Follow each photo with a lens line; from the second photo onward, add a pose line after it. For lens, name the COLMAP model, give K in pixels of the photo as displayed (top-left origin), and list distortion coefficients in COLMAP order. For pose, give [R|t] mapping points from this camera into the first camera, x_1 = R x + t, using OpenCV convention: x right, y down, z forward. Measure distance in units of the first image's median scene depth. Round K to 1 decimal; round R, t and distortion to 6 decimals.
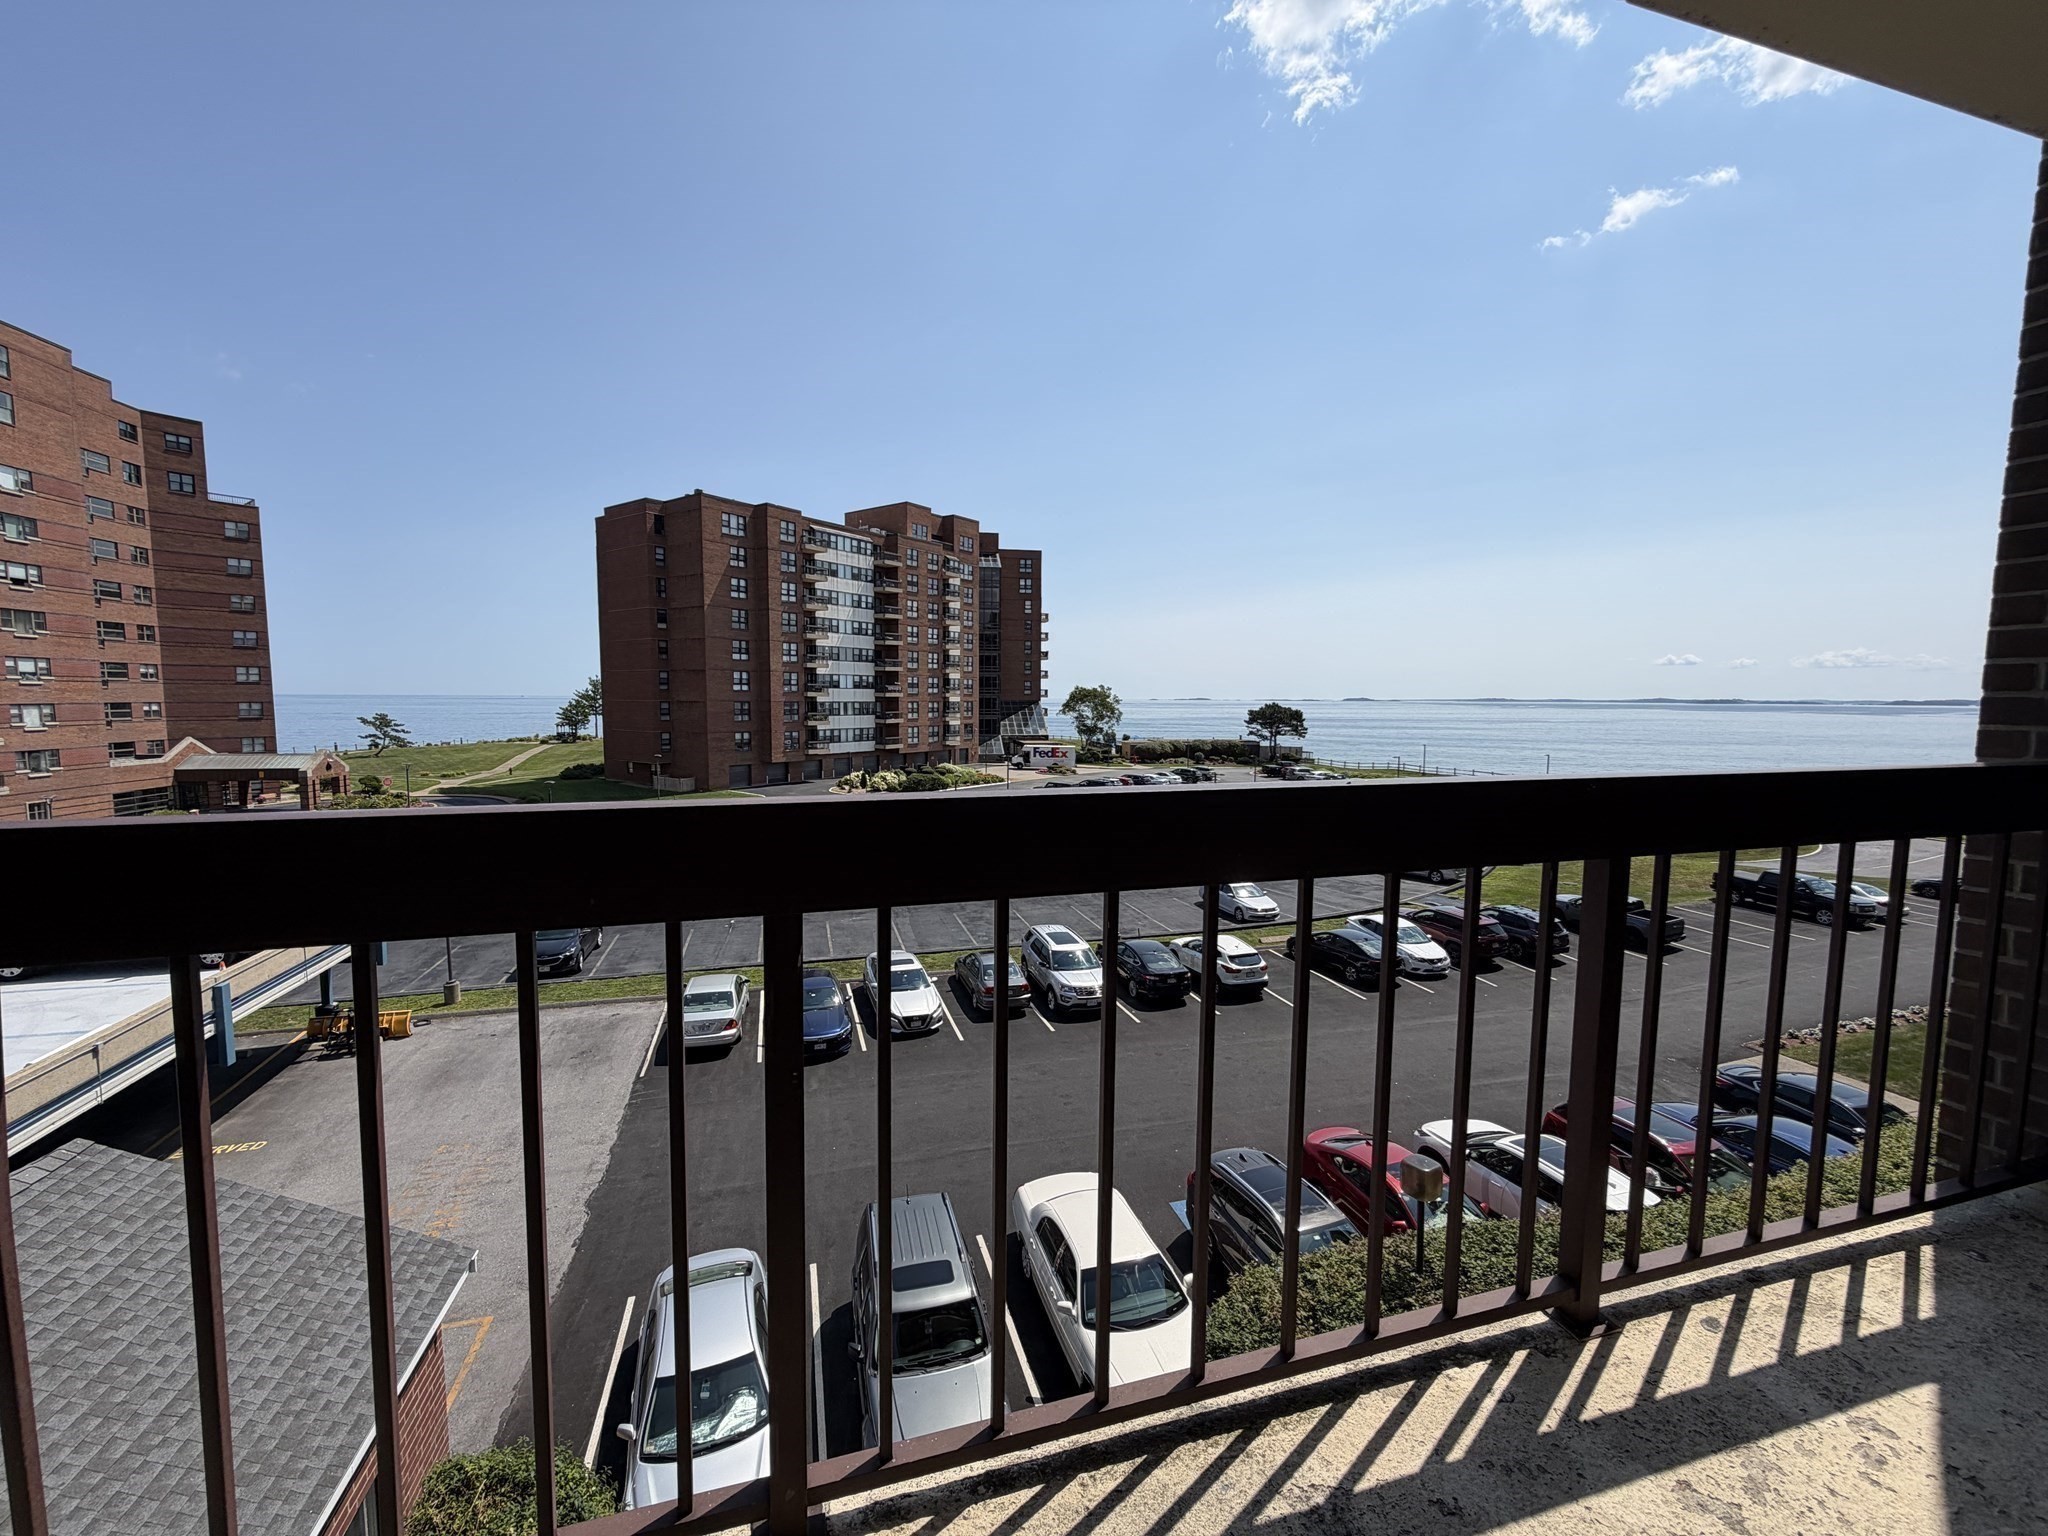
lens RADIAL K [[816.8, 0, 1025.8], [0, 816.8, 764.9], [0, 0, 1]] dist [0.000592, 0.000160]
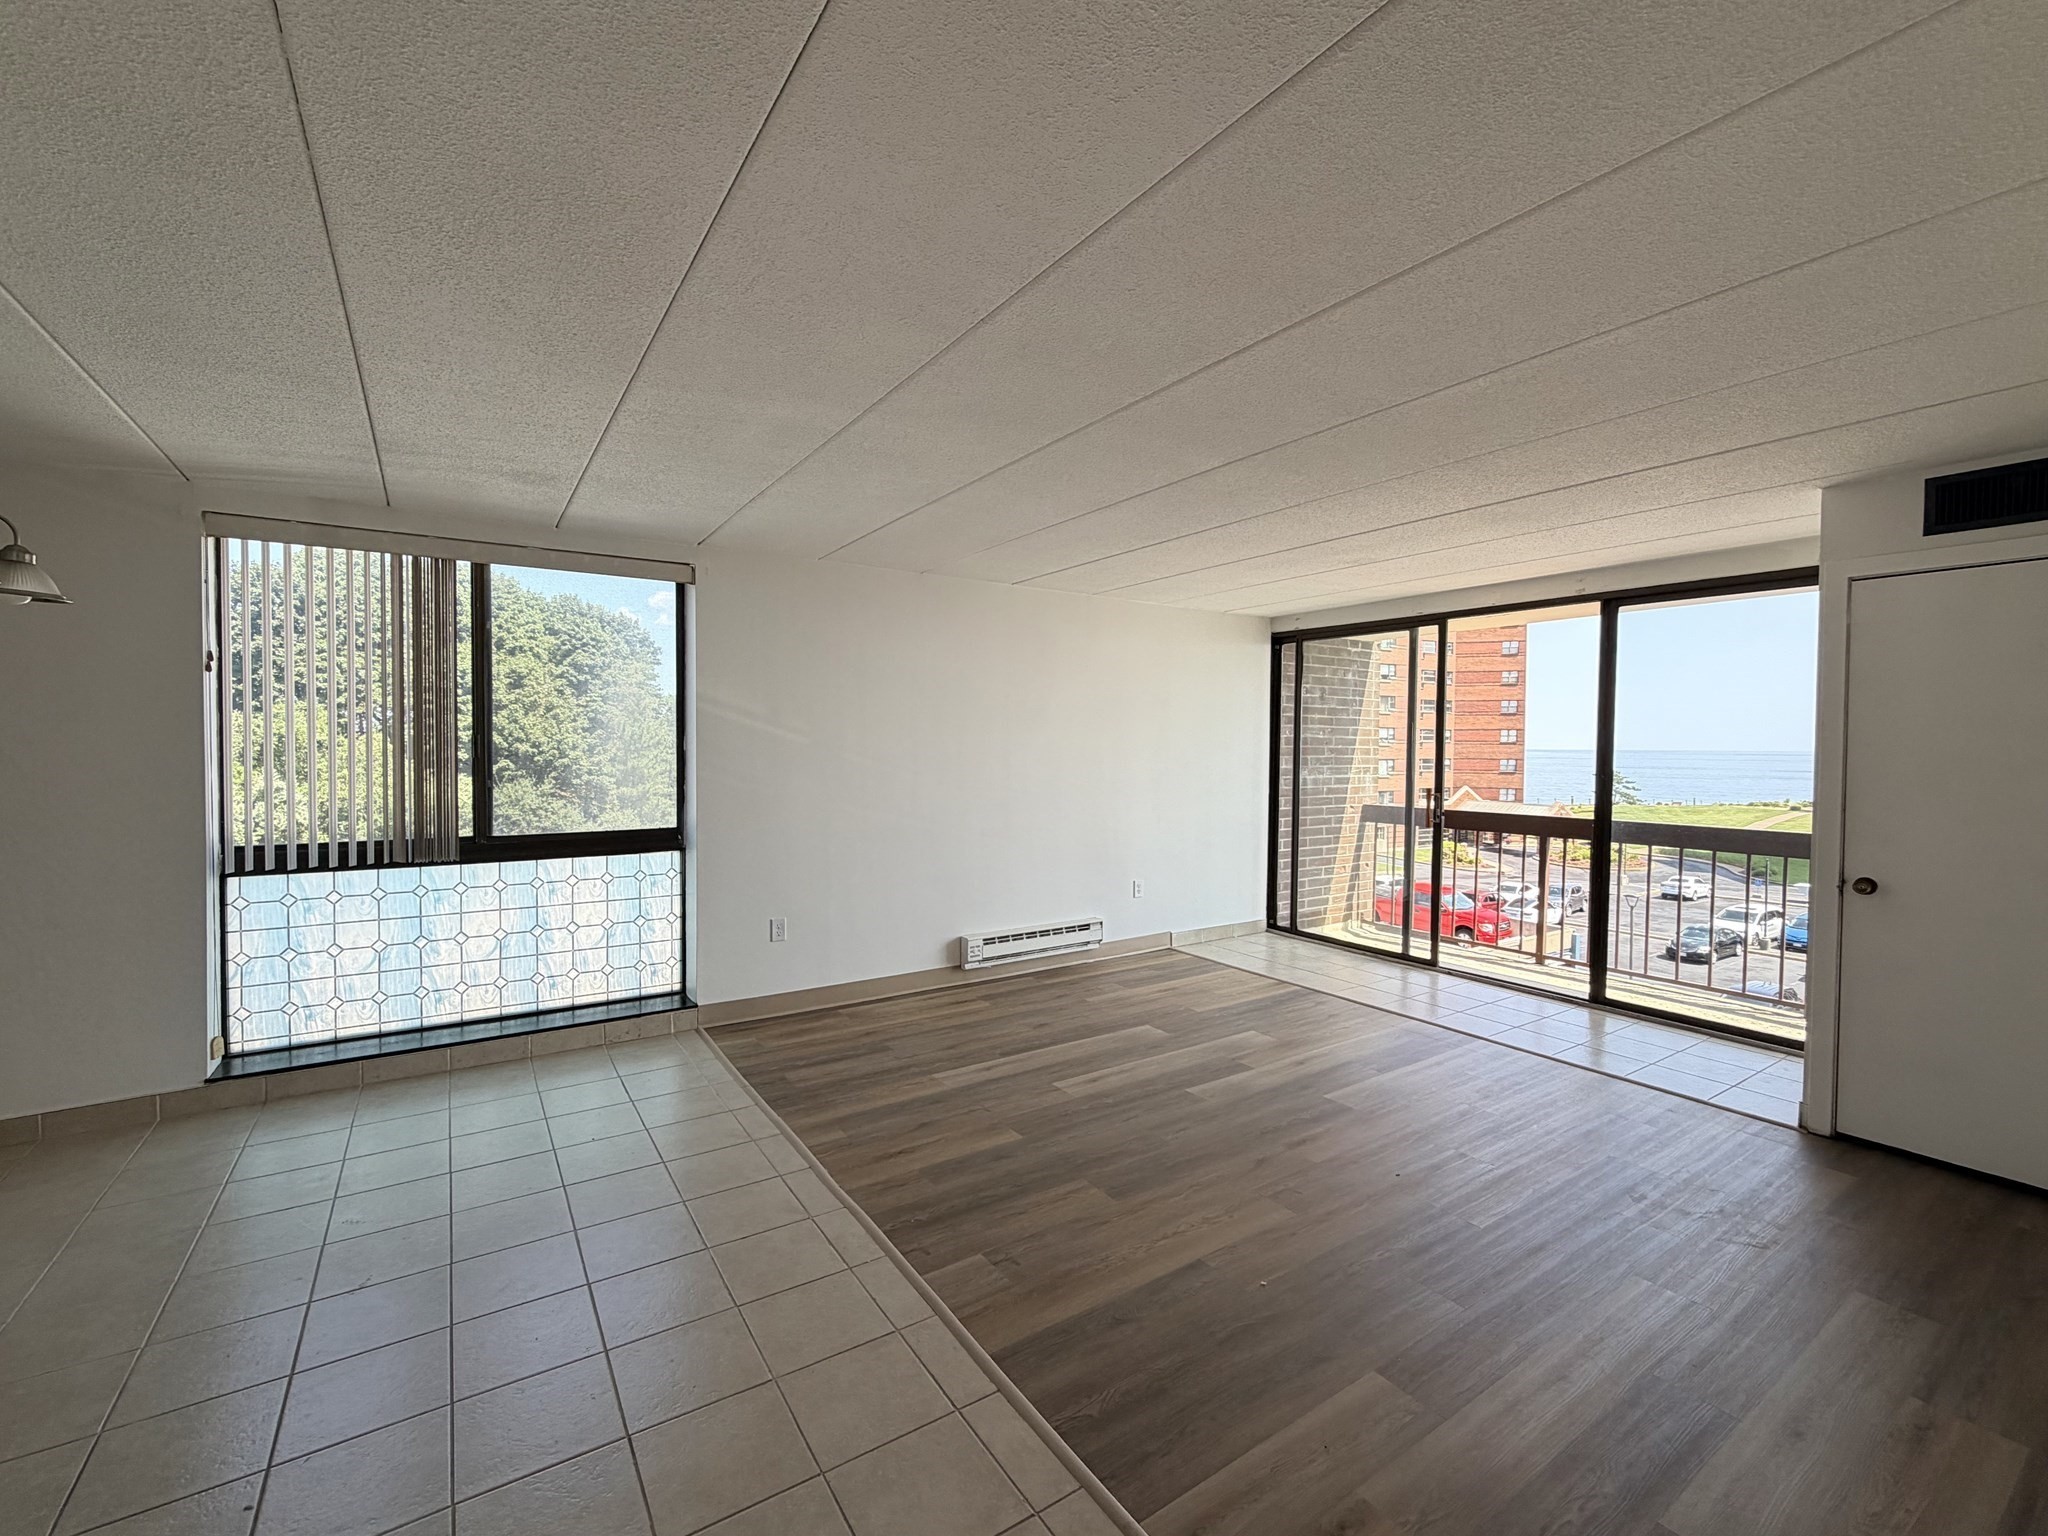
lens RADIAL K [[880.7, 0, 1026.3], [0, 880.7, 766.7], [0, 0, 1]] dist [-0.000234, -0.000002]
pose [[0.299171, 0.019135, -0.954008, 0.078929], [-0.084377, 0.996413, -0.006475, 0.003083], [0.950462, 0.082433, 0.299713, -0.064855]]
